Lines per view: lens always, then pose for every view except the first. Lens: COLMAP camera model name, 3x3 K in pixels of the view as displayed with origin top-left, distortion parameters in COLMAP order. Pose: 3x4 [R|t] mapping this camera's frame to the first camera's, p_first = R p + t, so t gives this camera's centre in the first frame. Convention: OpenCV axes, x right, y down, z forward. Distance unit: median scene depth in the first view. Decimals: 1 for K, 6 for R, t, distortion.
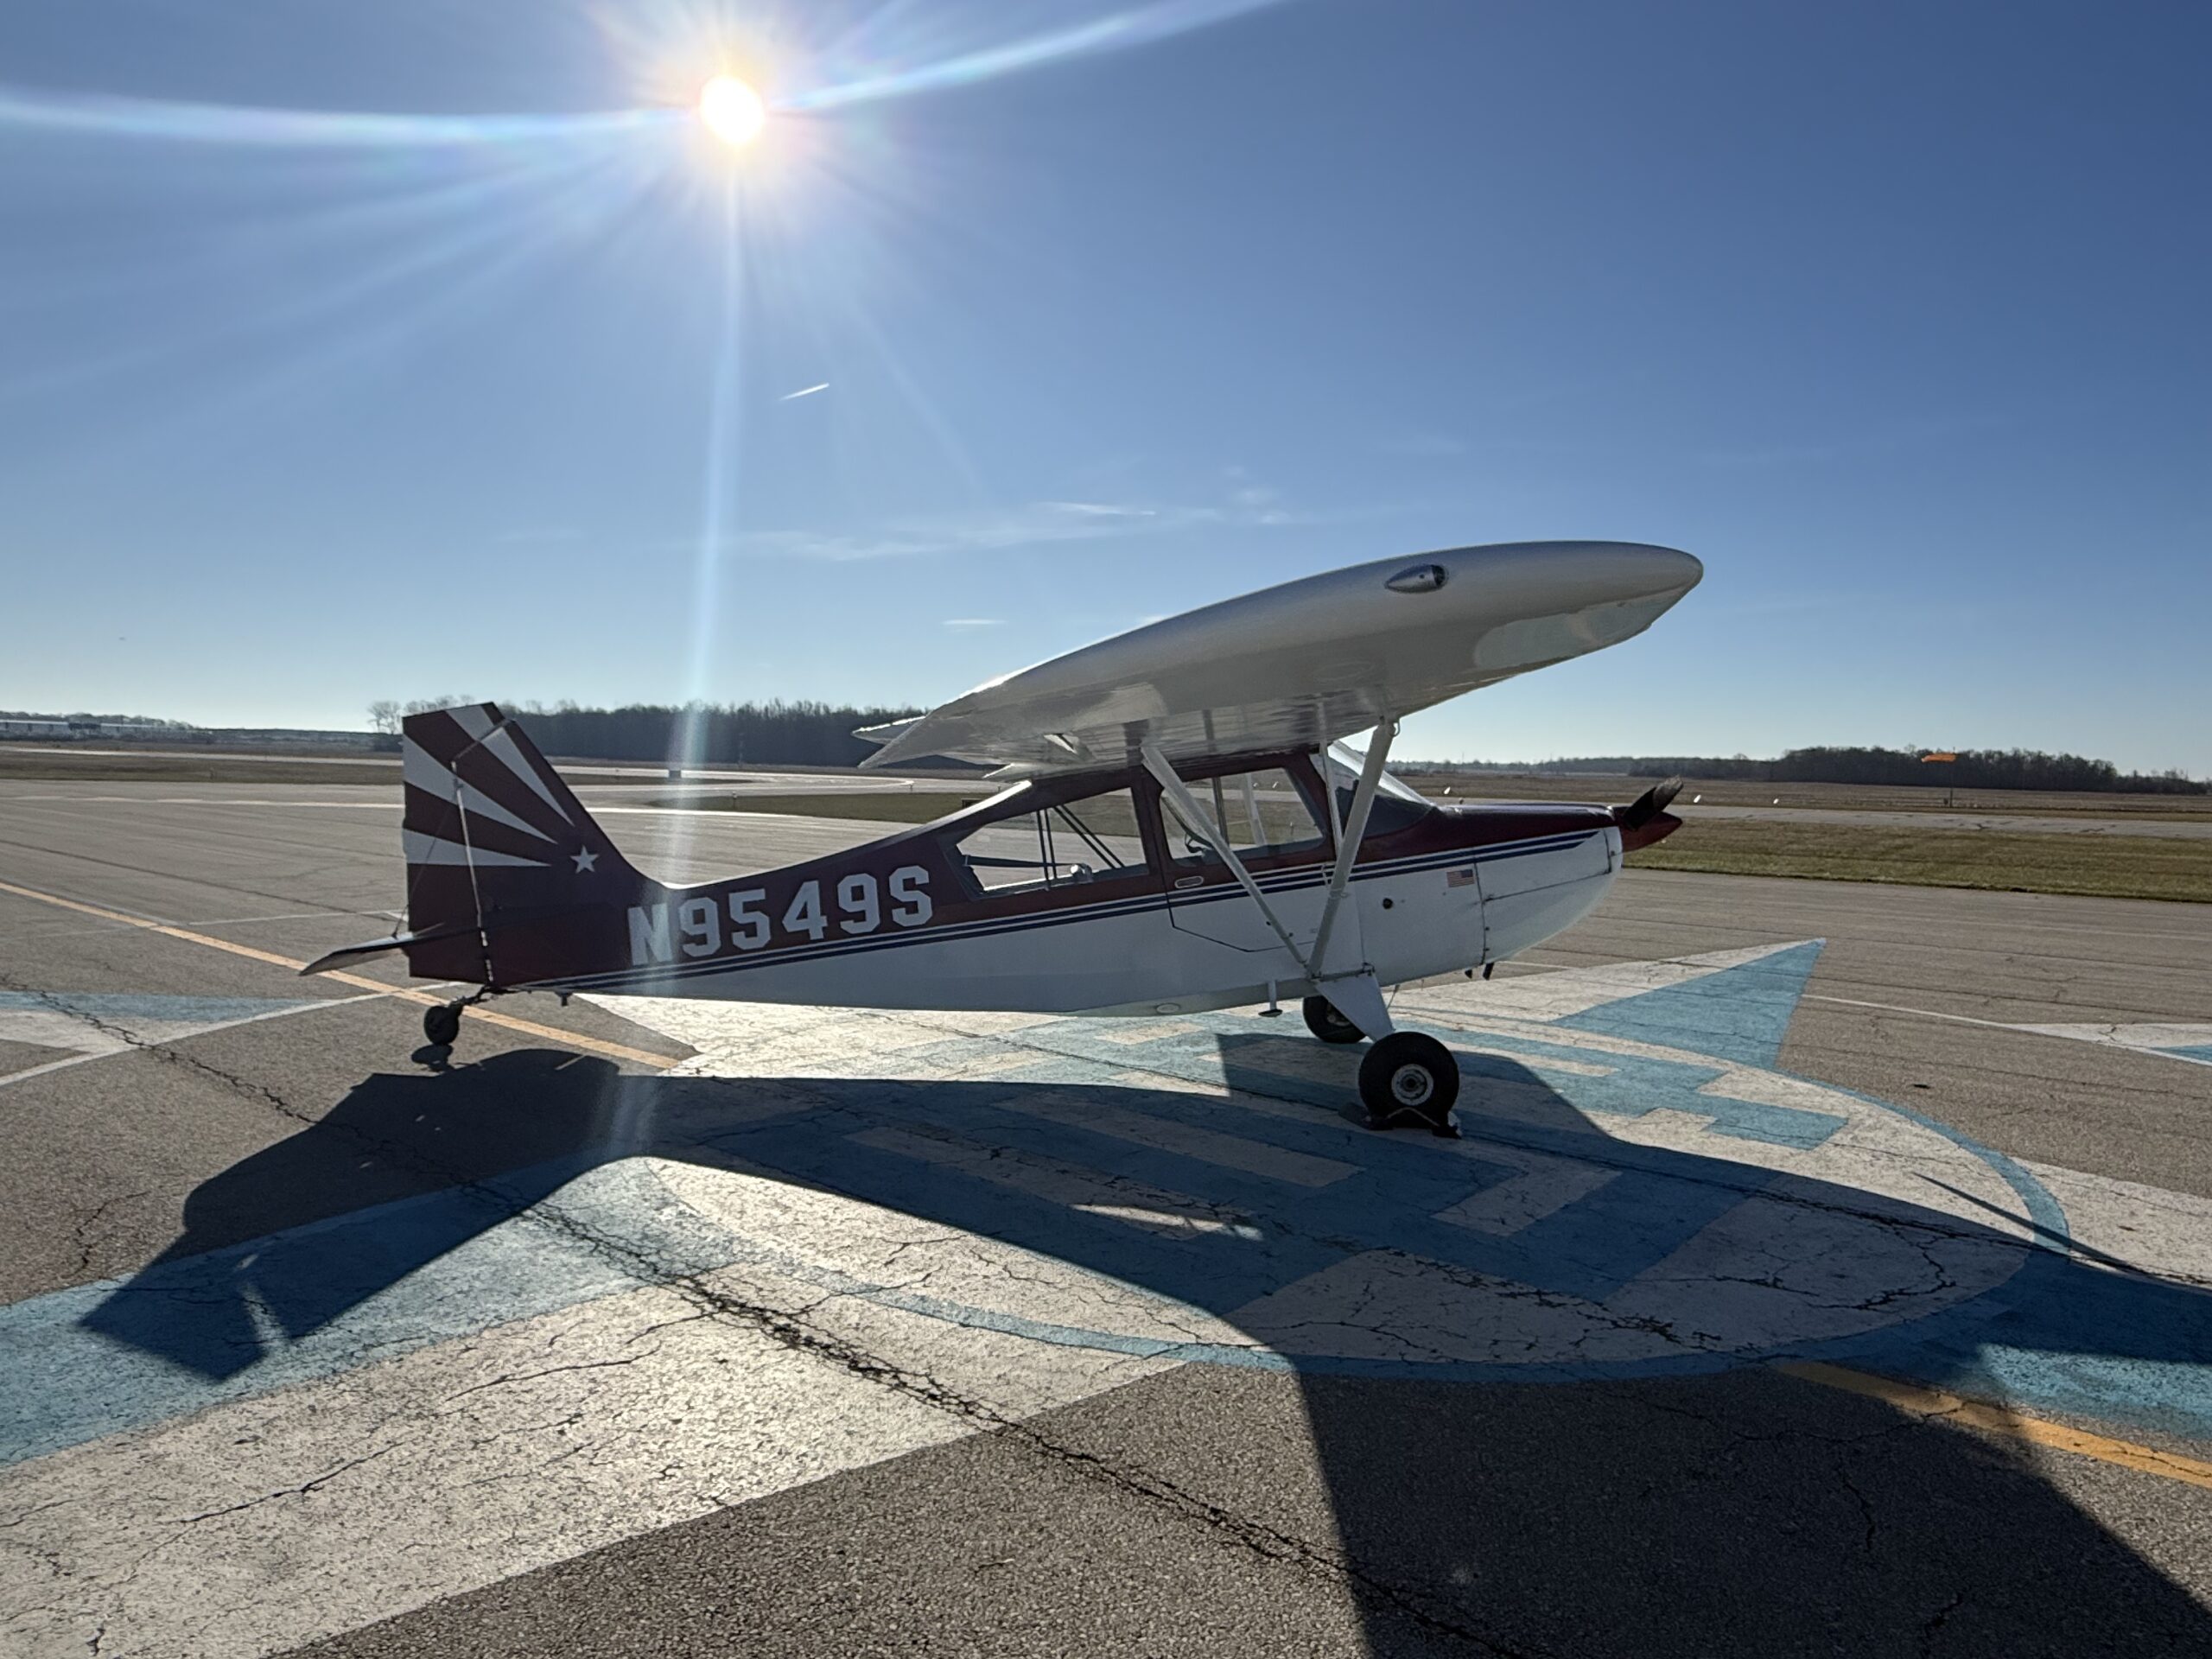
lens RADIAL K [[1359.7, 0, 1096.6], [0, 1359.7, 827.8], [0, 0, 1]] dist [0.000516, -0.000599]
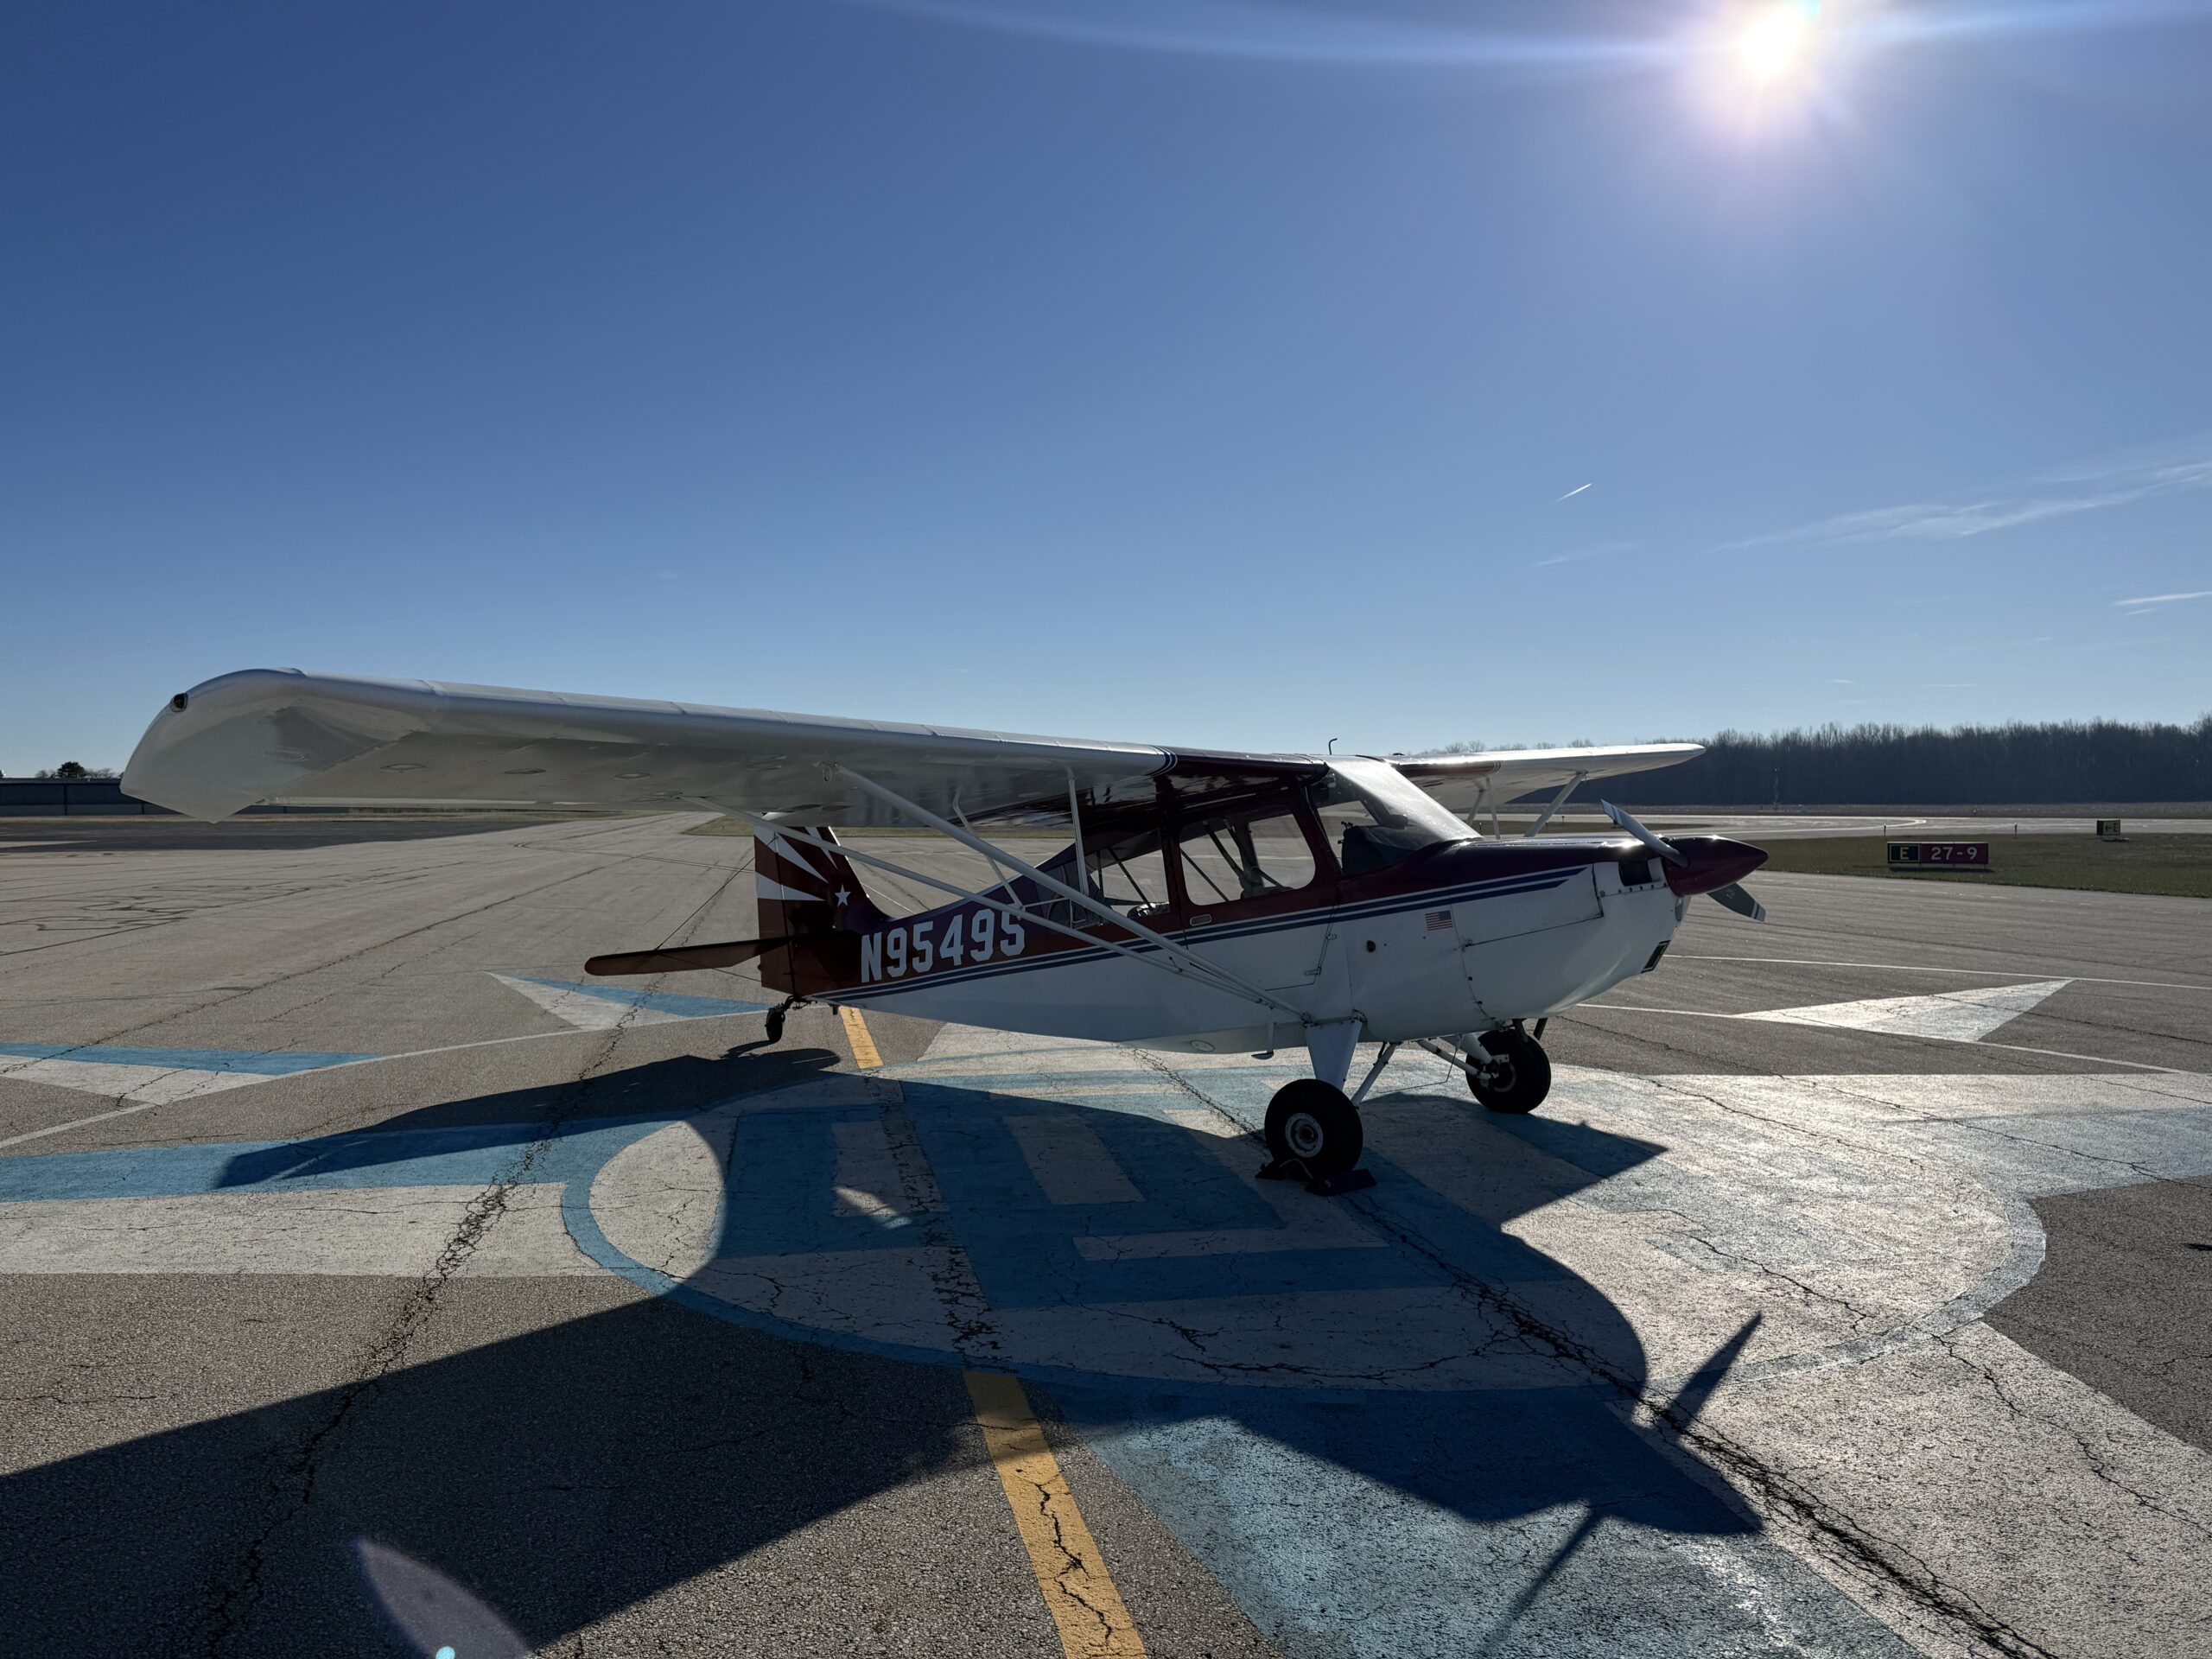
lens RADIAL K [[1524.5, 0, 1124.0], [0, 1524.5, 829.5], [0, 0, 1]] dist [0.168133, -0.310899]
pose [[0.787072, -0.020934, -0.616505, 0.880337], [0.000431, 0.999442, -0.033386, 0.012873], [0.616861, 0.026011, 0.786643, 0.081819]]
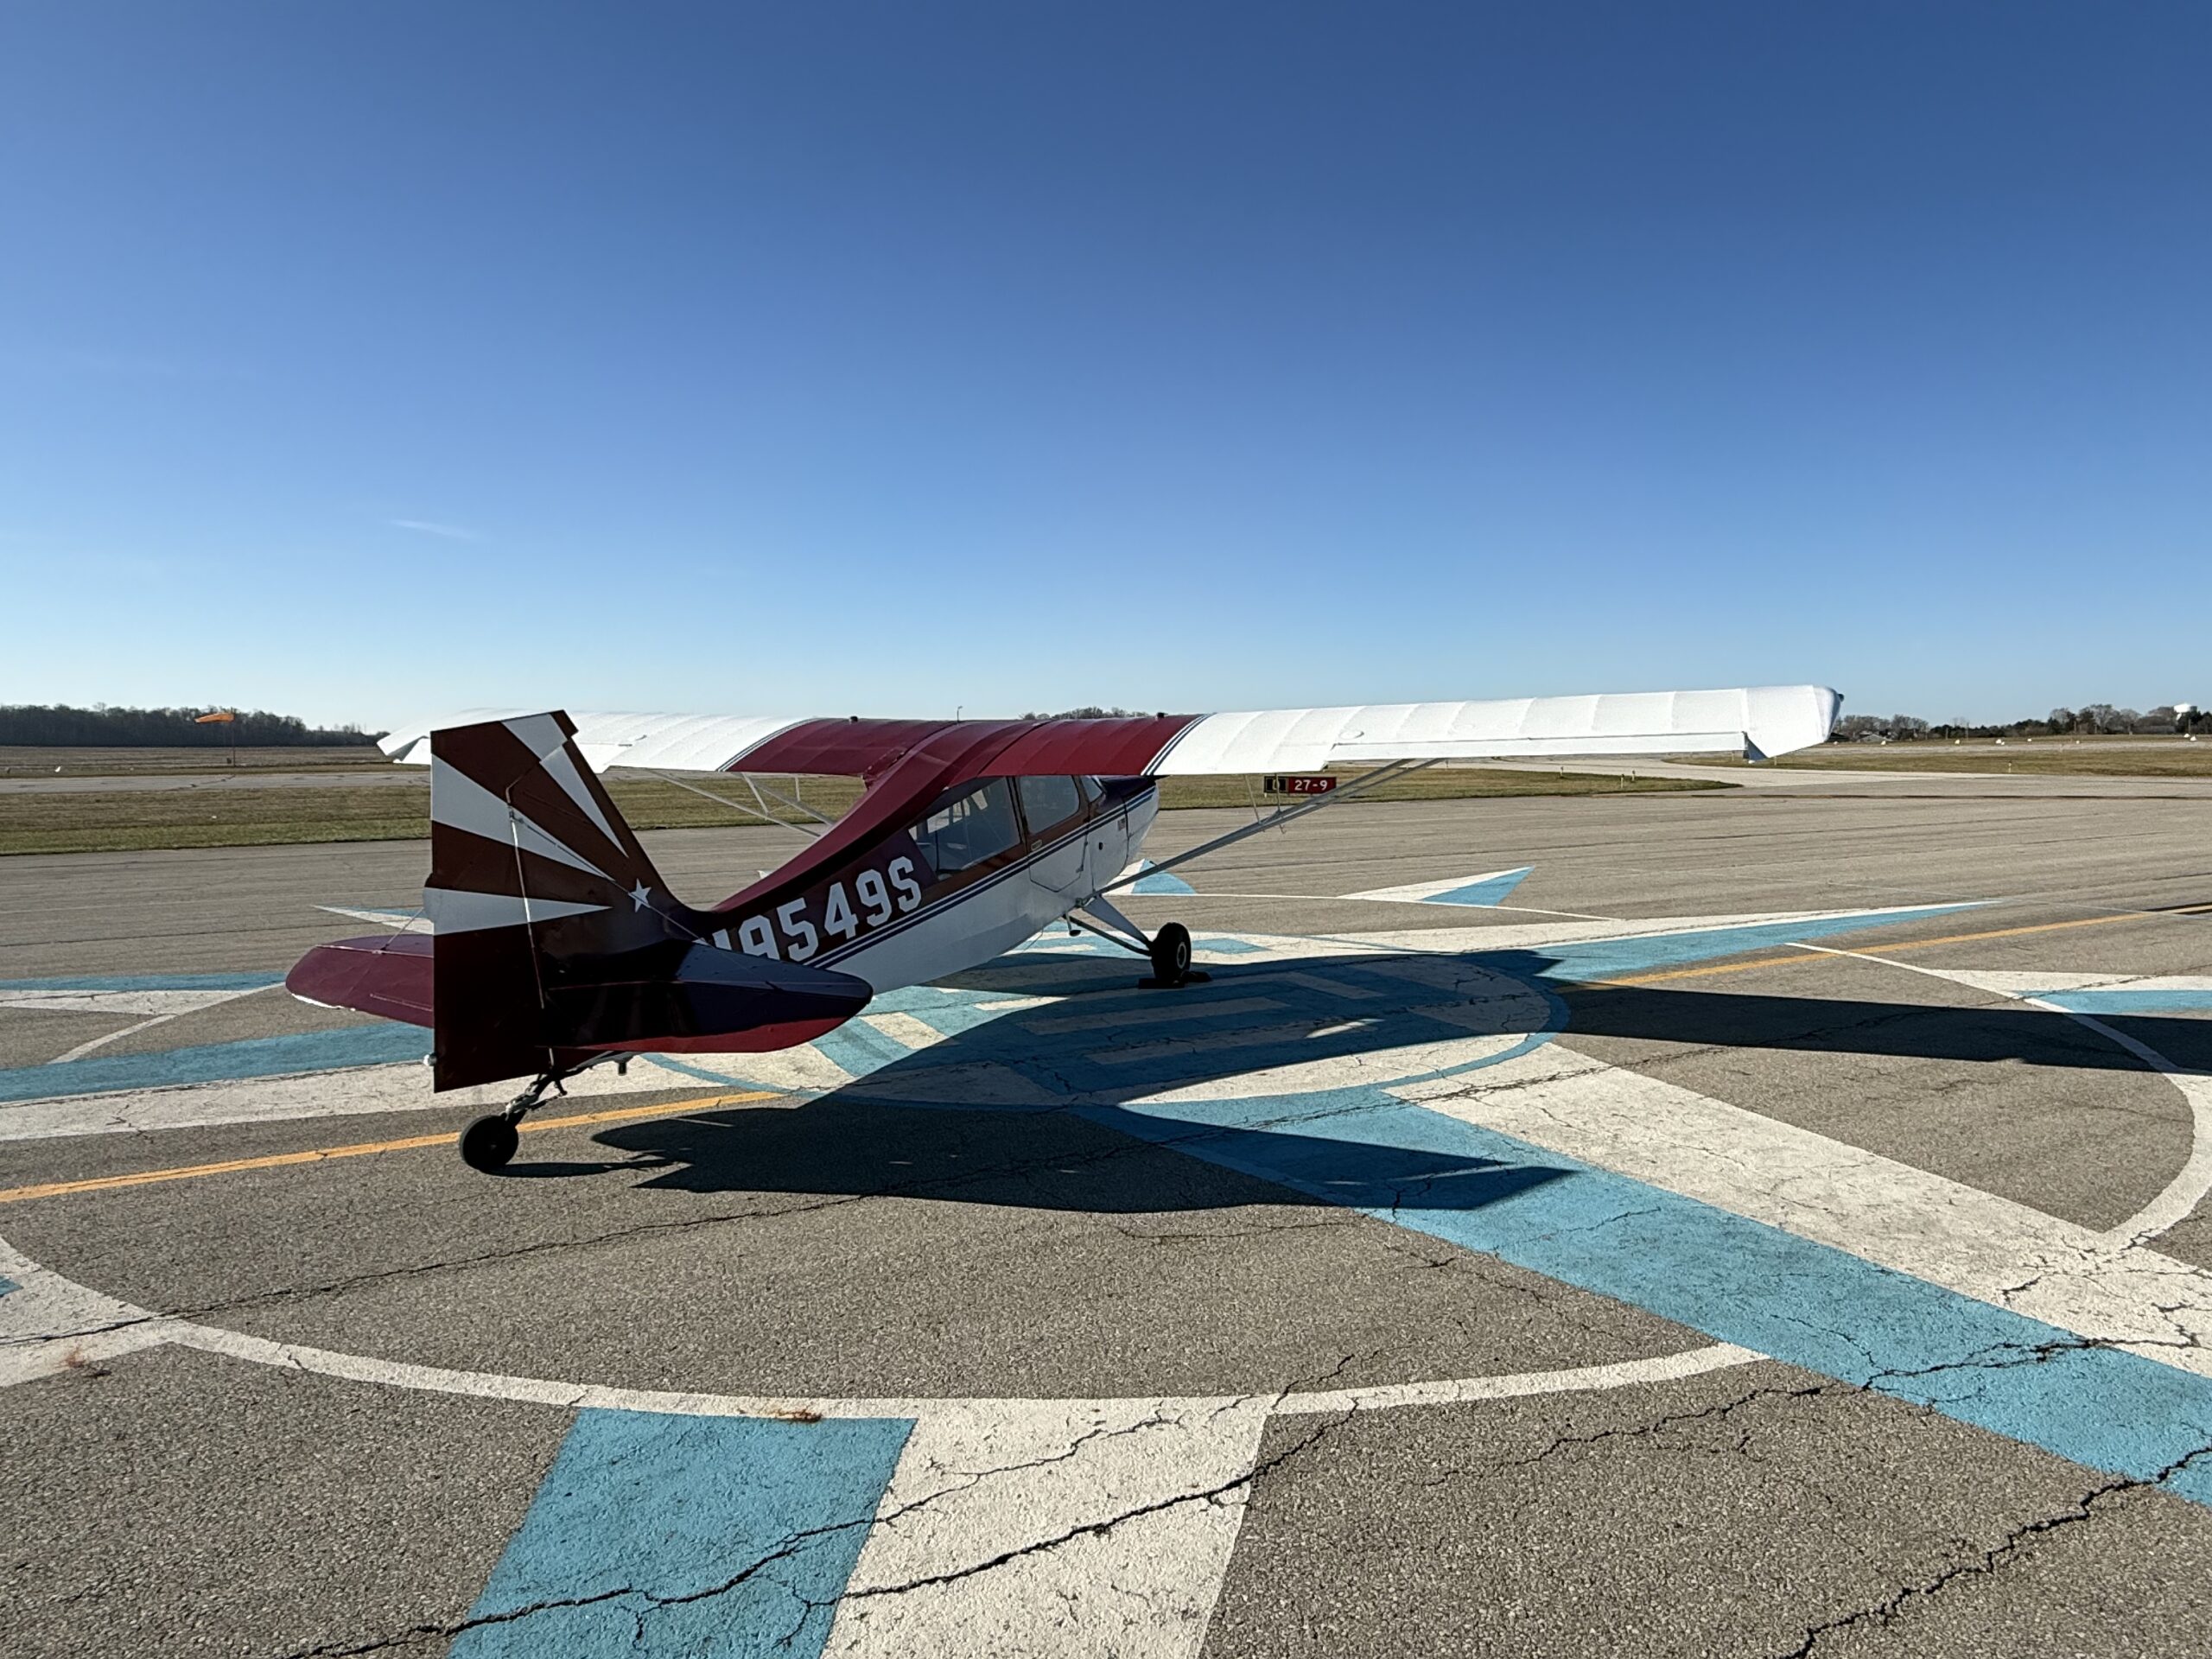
lens RADIAL K [[1358.7, 0, 1106.0], [0, 1358.7, 829.5], [0, 0, 1]] dist [0.000287, -0.000382]
pose [[0.386850, -0.088504, 0.917886, -1.341322], [0.058750, 0.995727, 0.071249, -0.078172], [-0.920269, 0.026363, 0.390396, 0.516322]]
